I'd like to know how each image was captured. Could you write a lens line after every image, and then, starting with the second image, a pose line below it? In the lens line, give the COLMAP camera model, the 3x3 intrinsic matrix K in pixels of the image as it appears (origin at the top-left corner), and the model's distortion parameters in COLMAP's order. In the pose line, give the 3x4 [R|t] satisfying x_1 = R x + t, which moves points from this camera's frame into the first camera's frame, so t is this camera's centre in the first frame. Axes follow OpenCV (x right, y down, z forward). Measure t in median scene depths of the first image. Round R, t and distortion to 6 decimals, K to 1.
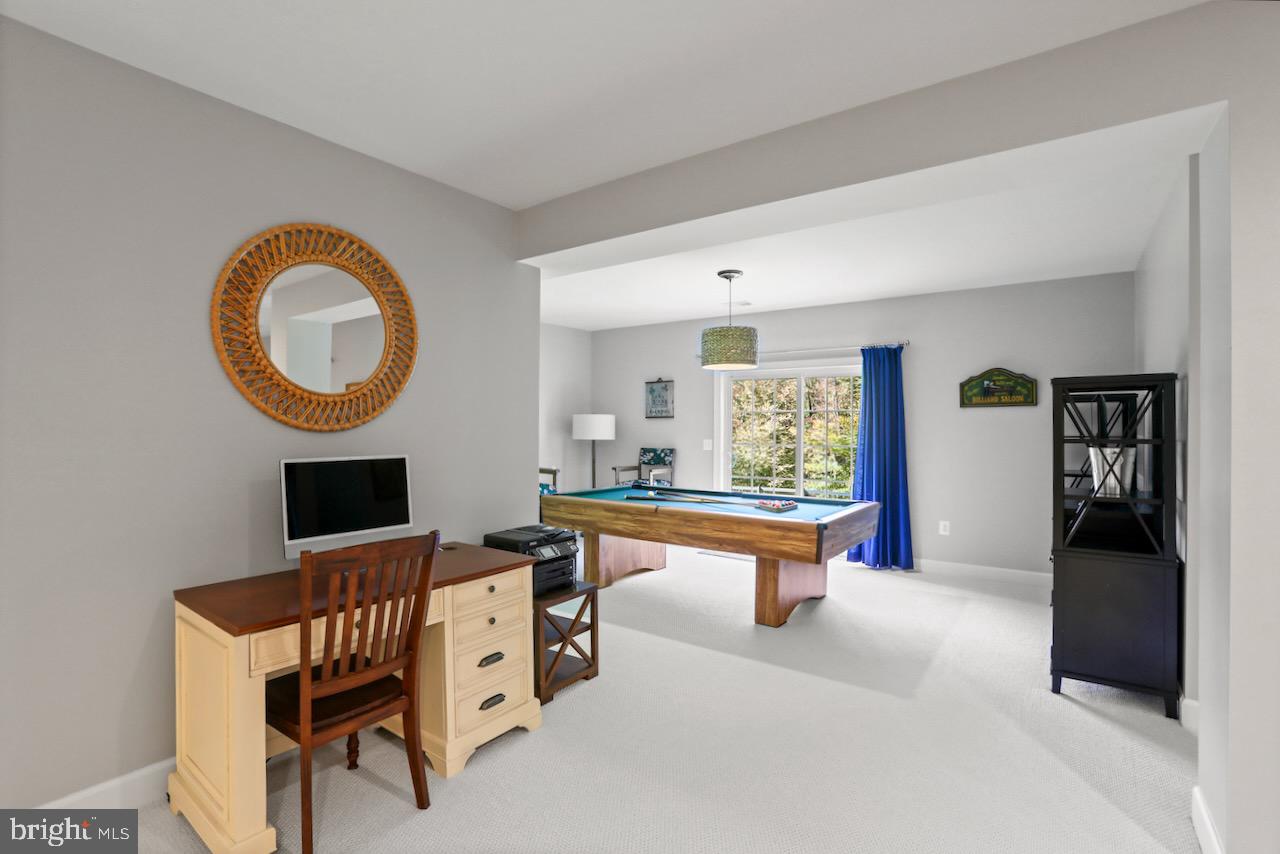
lens RADIAL K [[588.0, 0, 640.0], [0, 588.0, 427.0], [0, 0, 1]] dist [-0.094124, 0.038895]
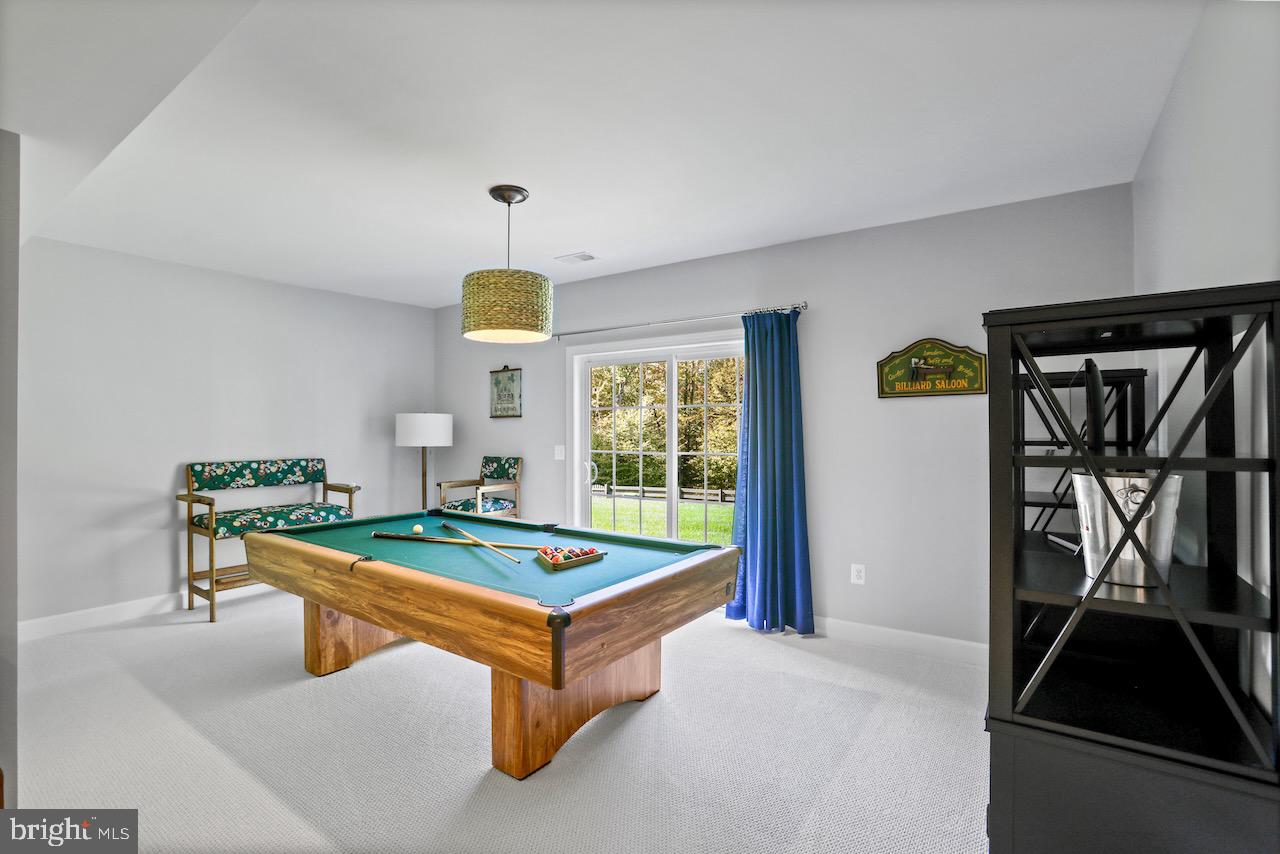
lens RADIAL K [[588.0, 0, 640.0], [0, 588.0, 427.0], [0, 0, 1]] dist [-0.094124, 0.038895]
pose [[0.999366, -0.006993, 0.034904, 0.258195], [0.007033, 0.999975, -0.001026, -0.001284], [-0.034896, 0.001271, 0.999390, 0.331156]]
